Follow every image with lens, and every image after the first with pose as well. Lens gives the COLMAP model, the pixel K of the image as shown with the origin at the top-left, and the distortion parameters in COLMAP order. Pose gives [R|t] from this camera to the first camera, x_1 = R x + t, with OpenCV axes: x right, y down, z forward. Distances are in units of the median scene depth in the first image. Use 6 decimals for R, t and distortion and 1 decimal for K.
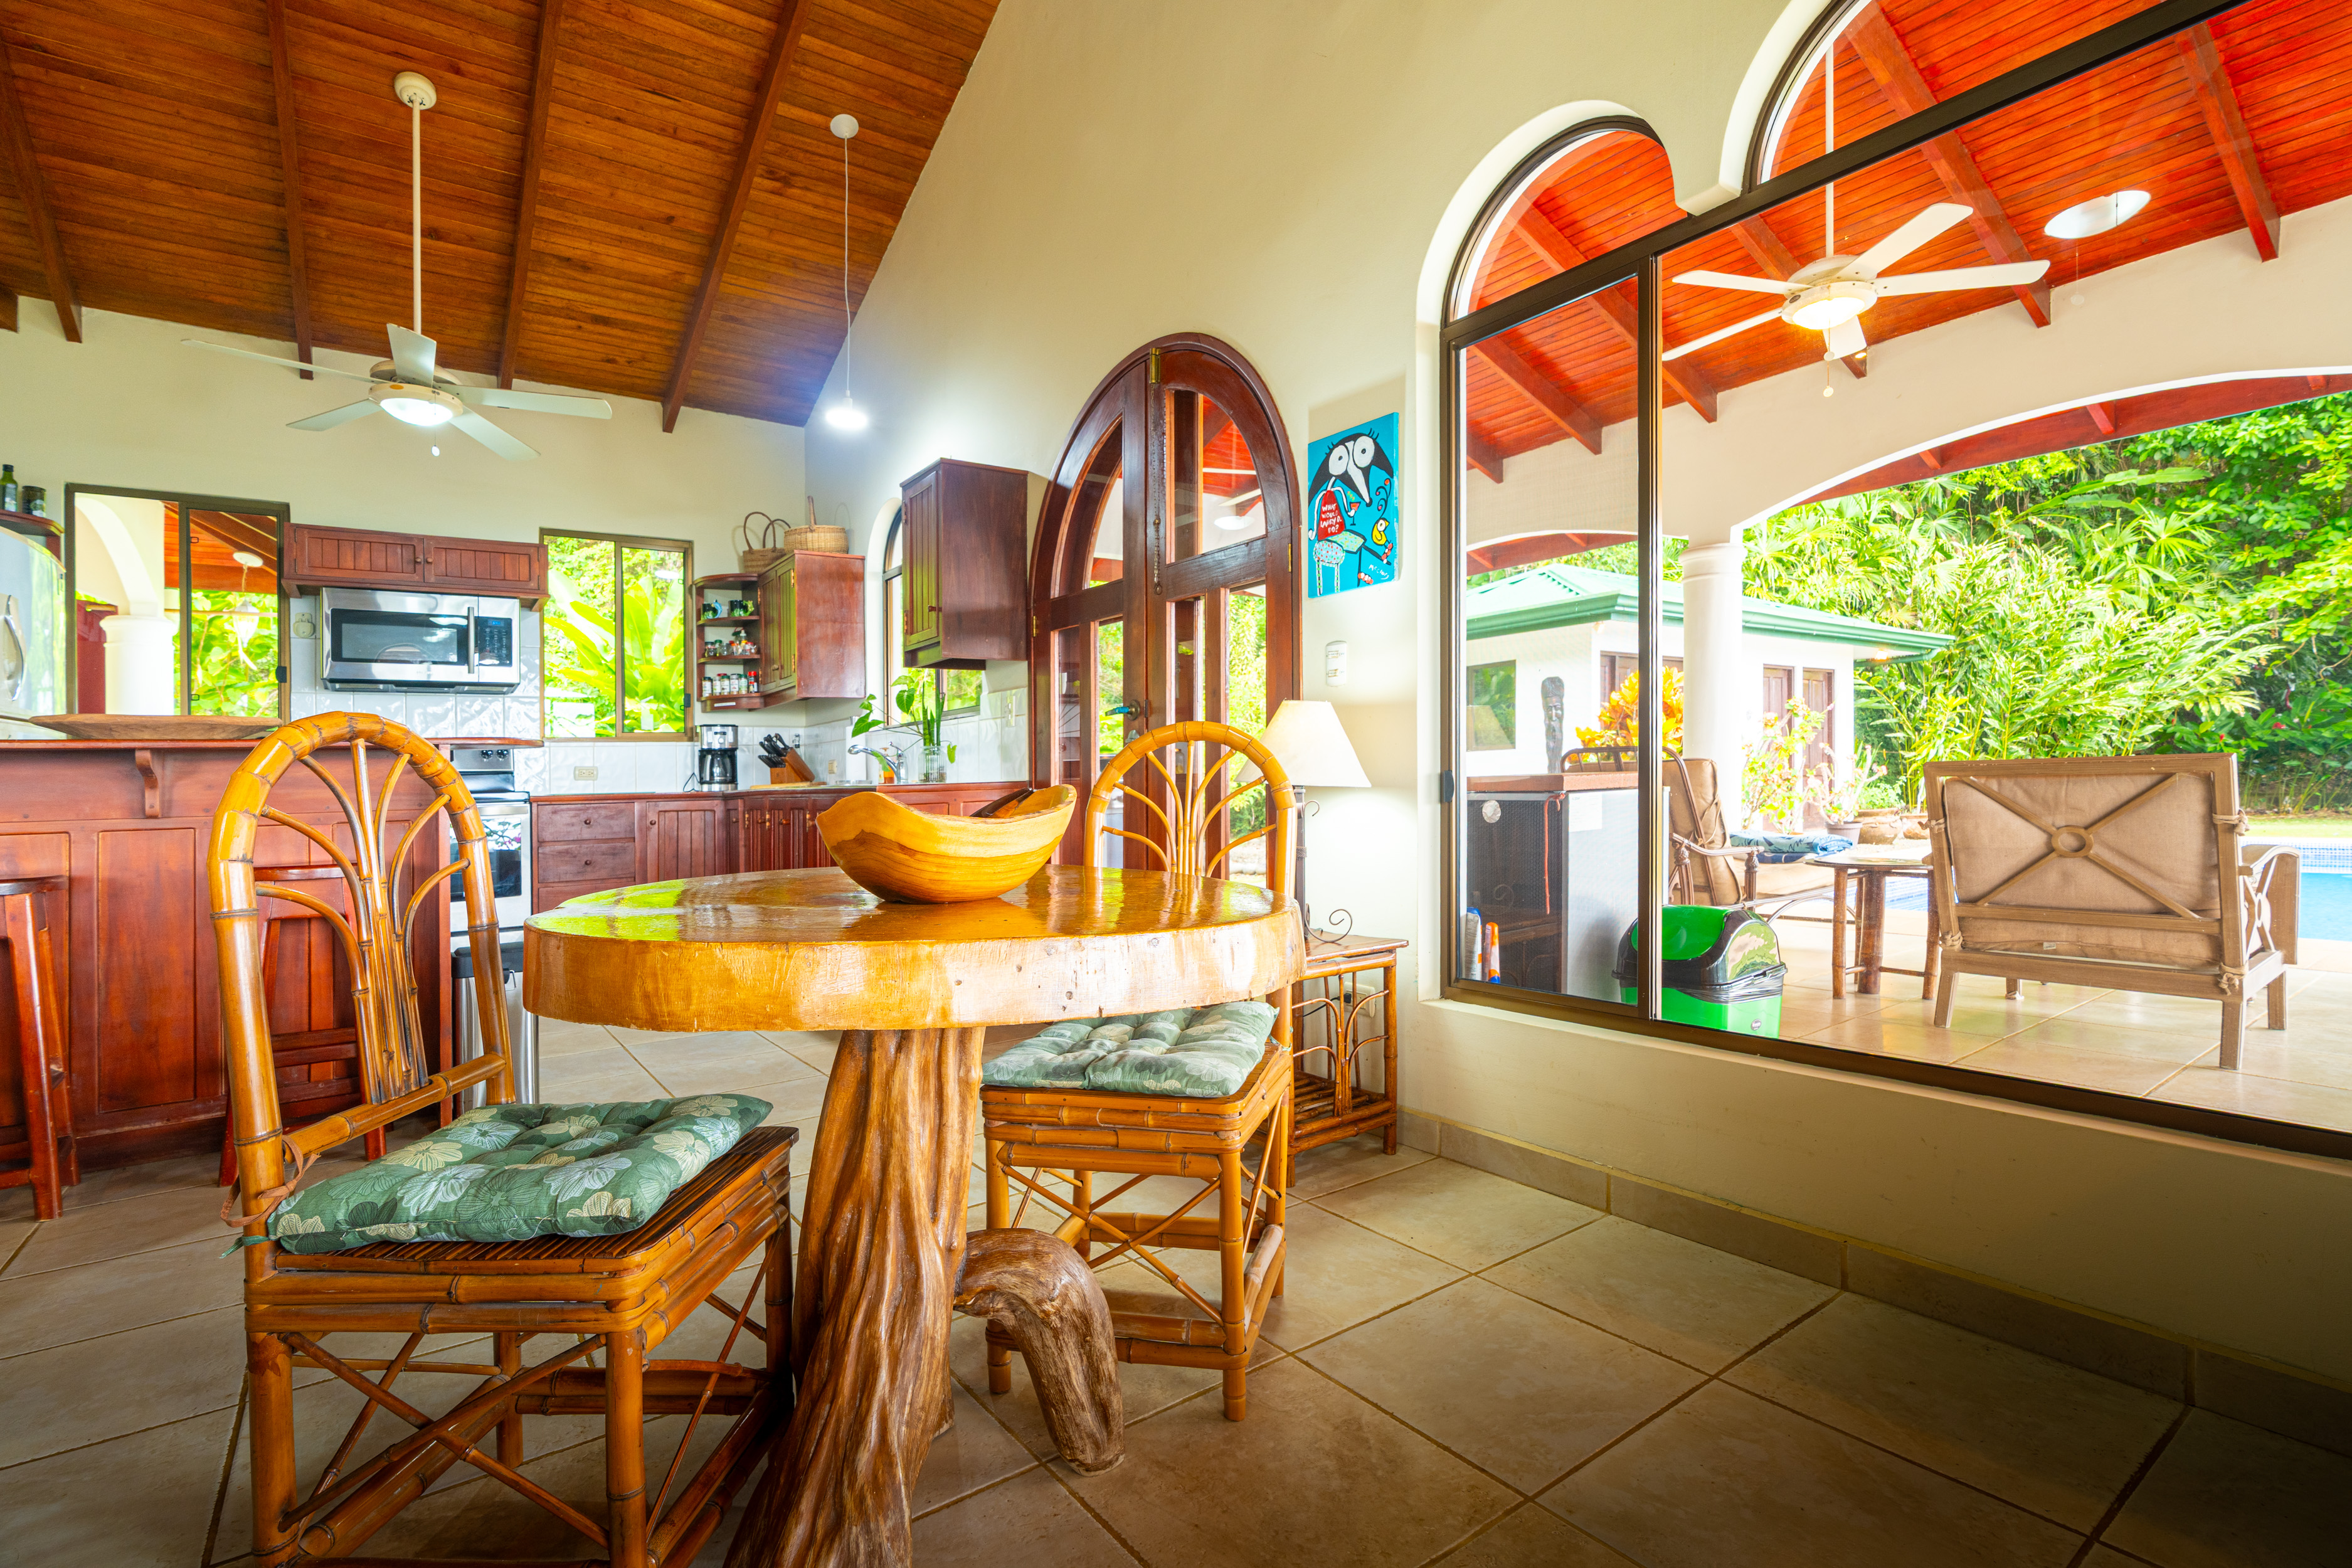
lens RADIAL K [[1082.6, 0, 1185.7], [0, 1082.6, 803.2], [0, 0, 1]] dist [-0.000145, 0.000008]
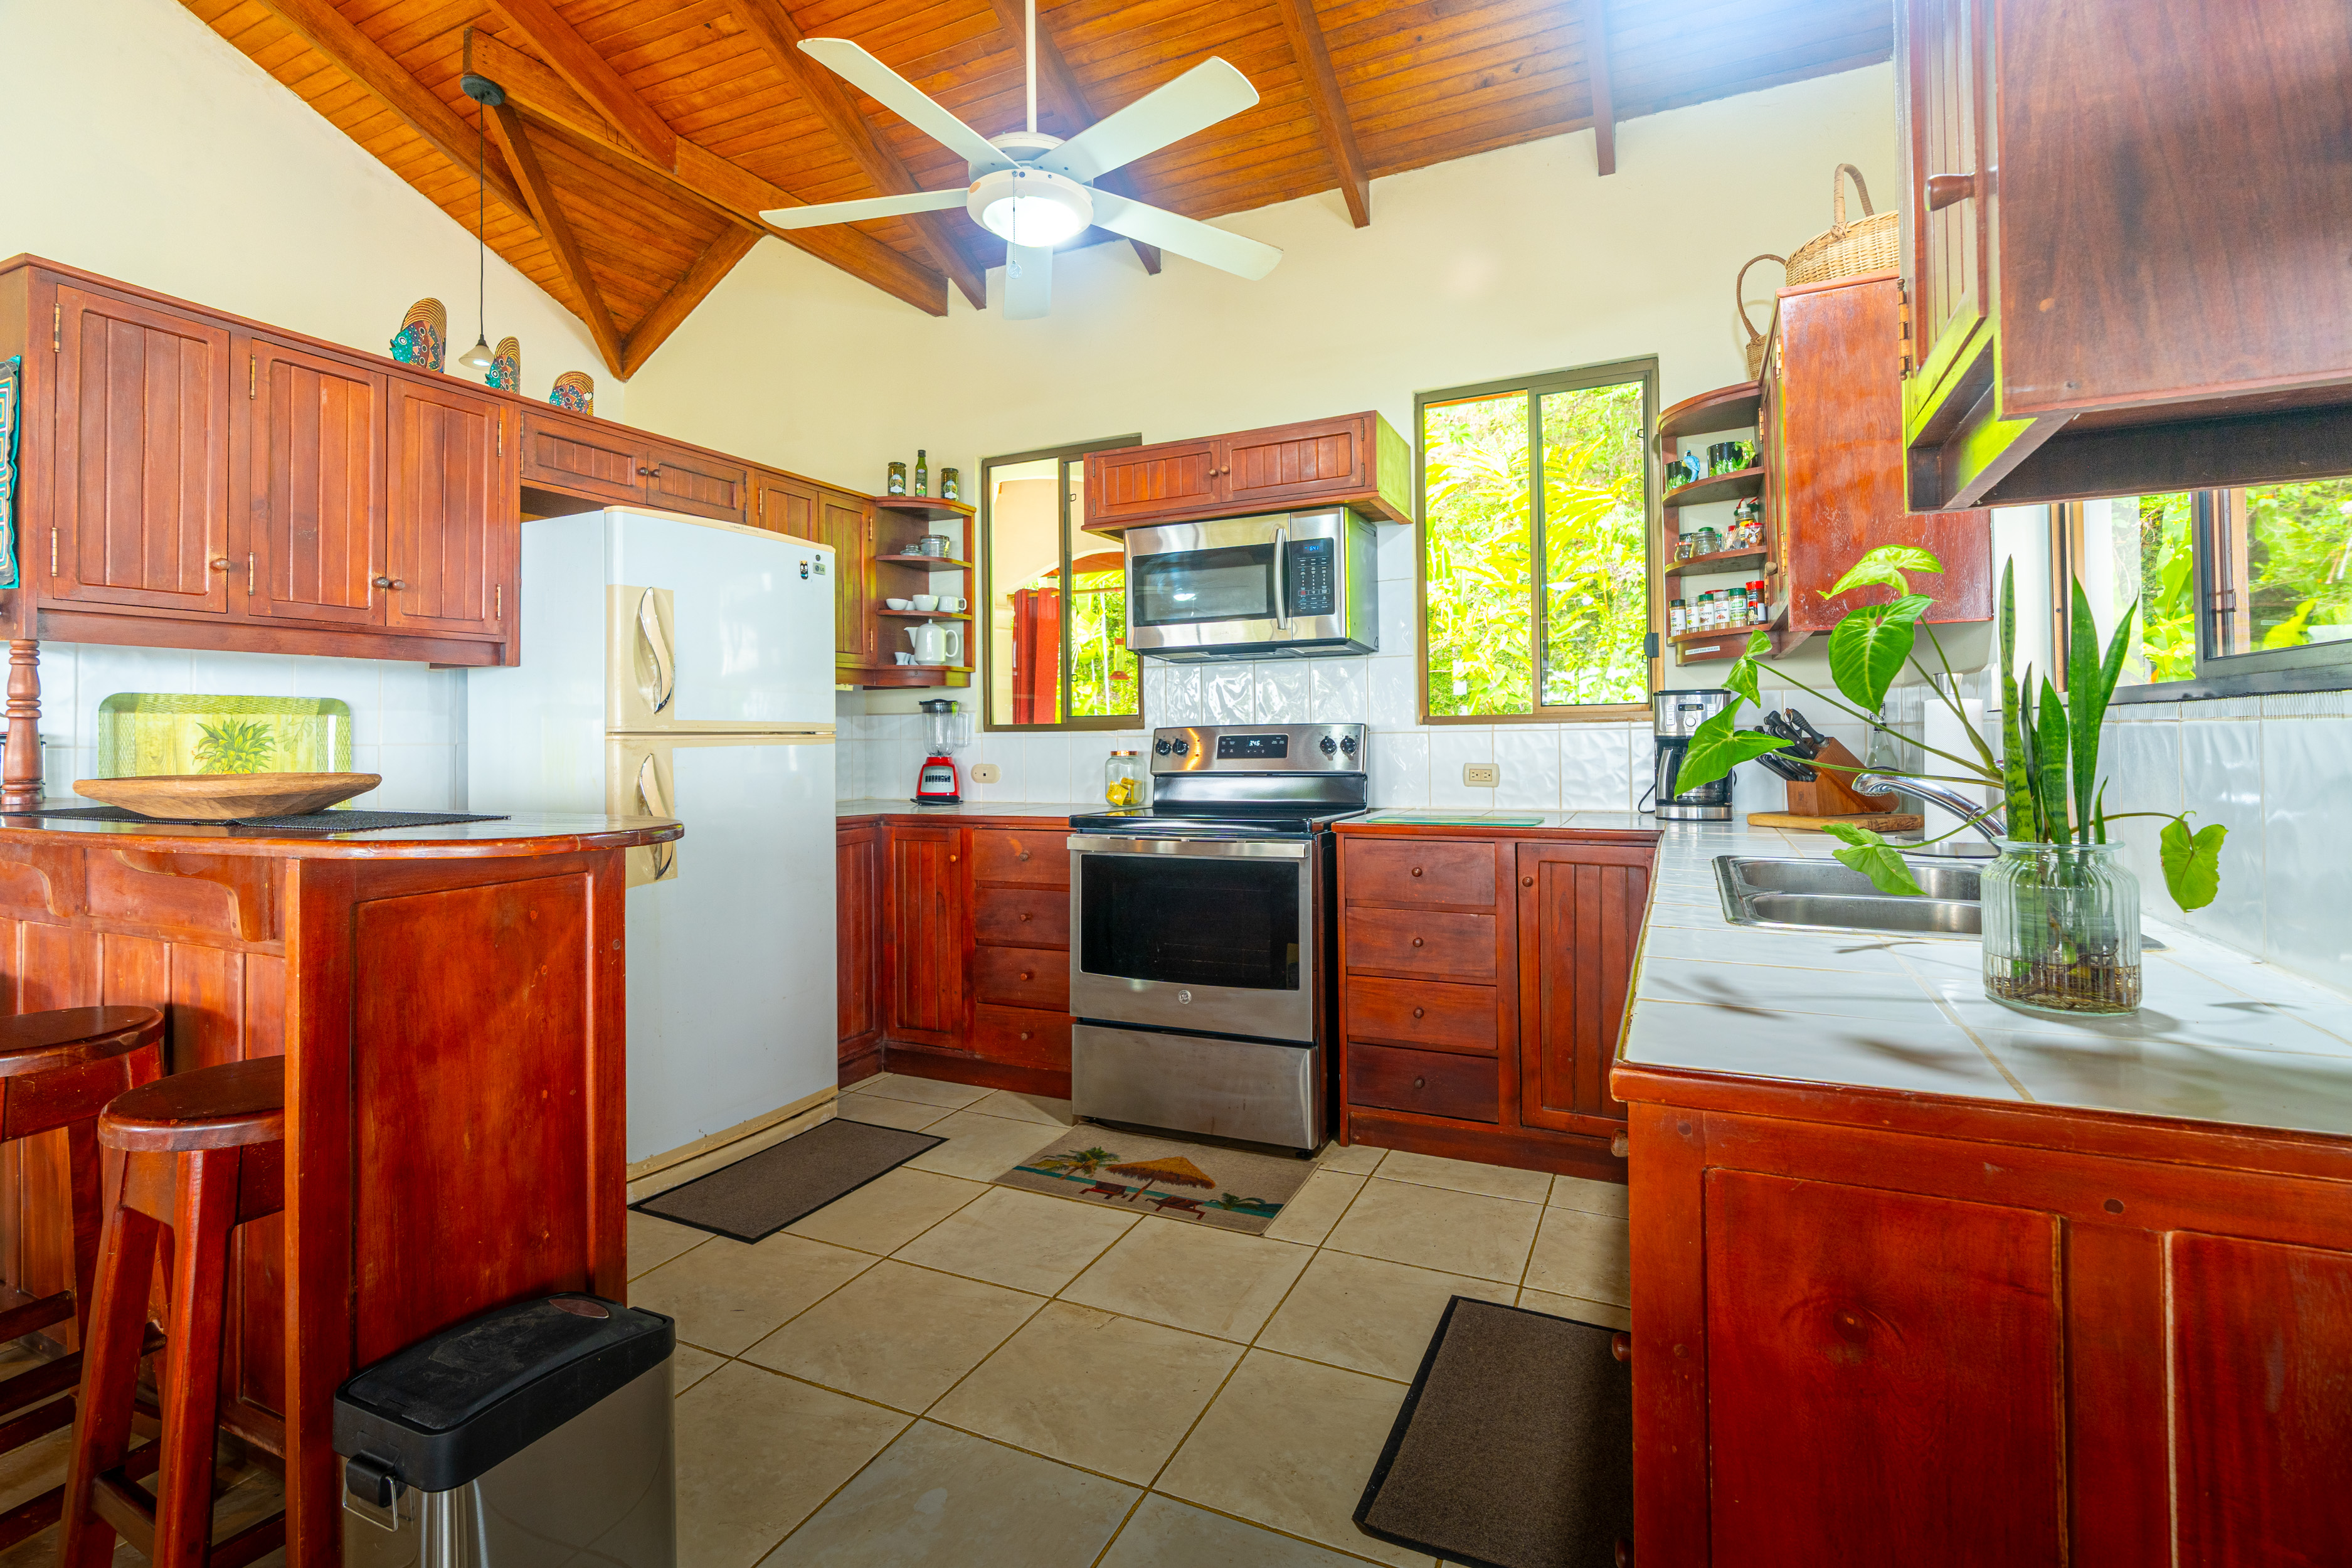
lens RADIAL K [[1103.1, 0, 1173.7], [0, 1103.1, 689.0], [0, 0, 1]] dist [-0.000243, -0.000012]
pose [[0.475600, -0.015016, -0.879533, -0.082974], [-0.013558, 0.999610, -0.024398, -0.054875], [0.879557, 0.023529, 0.475211, 0.517270]]
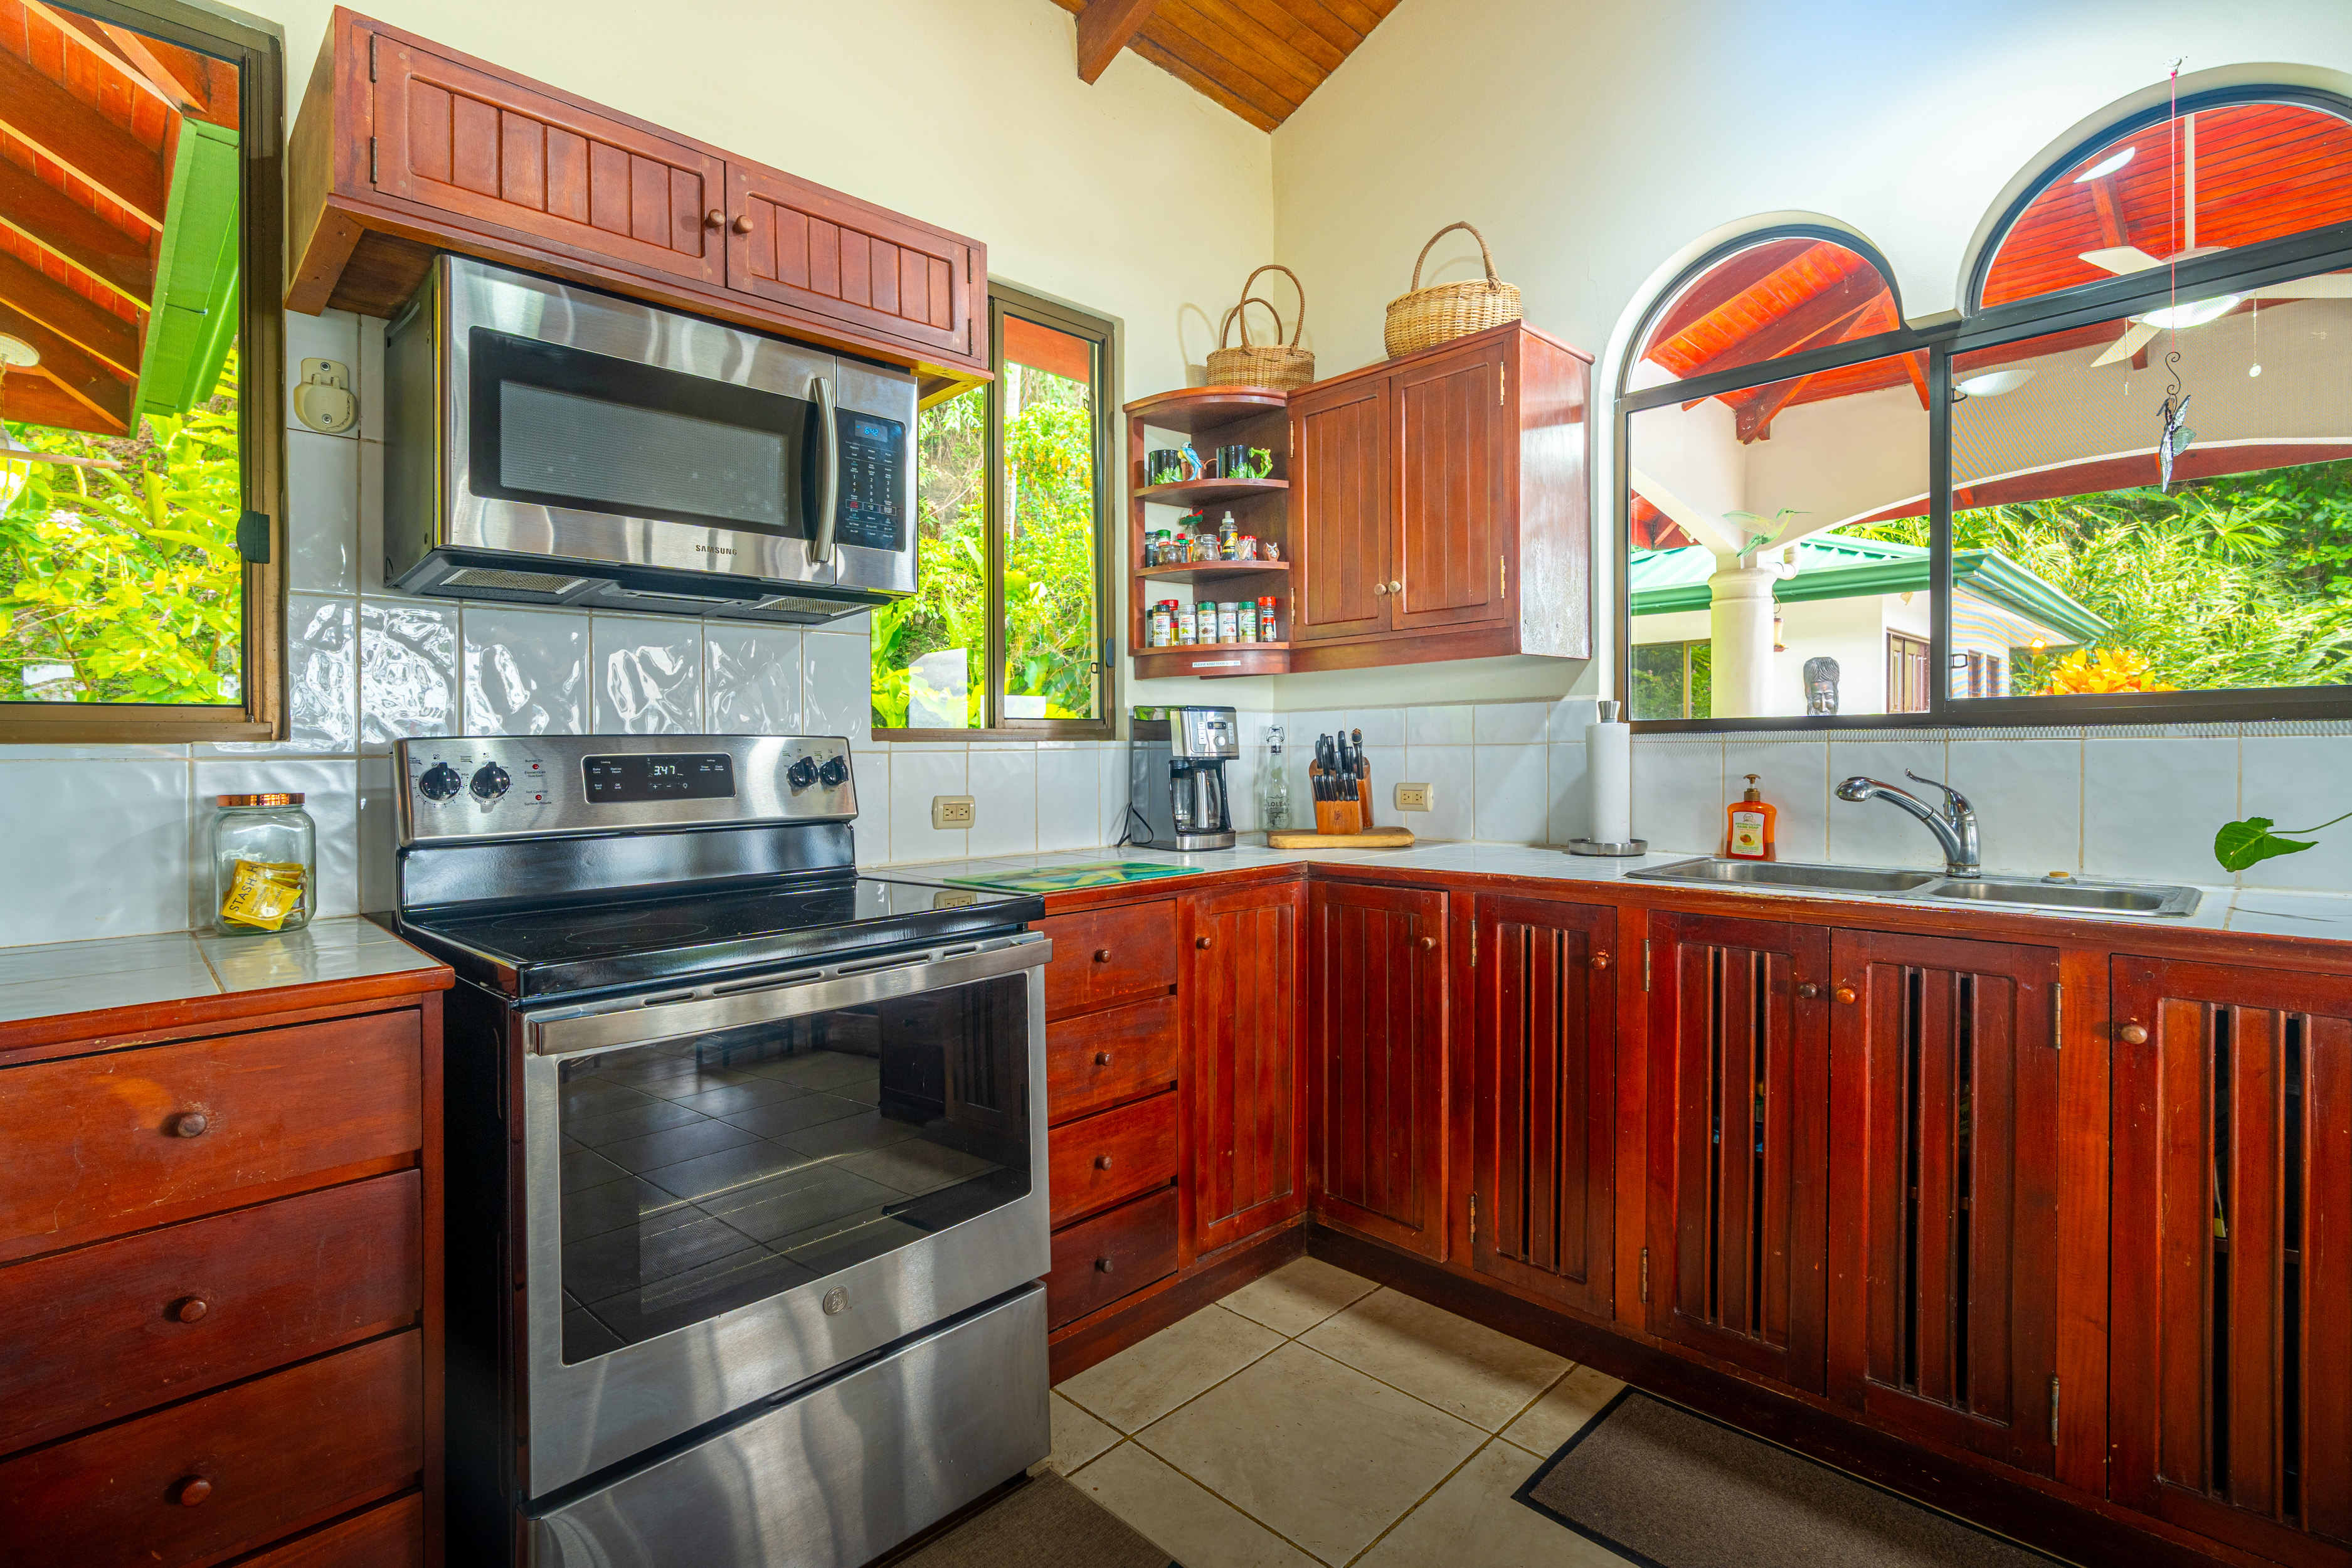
lens RADIAL K [[1092.0, 0, 1163.5], [0, 1092.0, 750.8], [0, 0, 1]] dist [0.000114, 0.000005]
pose [[0.989365, 0.020737, 0.143965, -0.498397], [-0.018100, 0.999644, -0.019598, -0.042558], [-0.144320, 0.016784, 0.989389, 0.518254]]
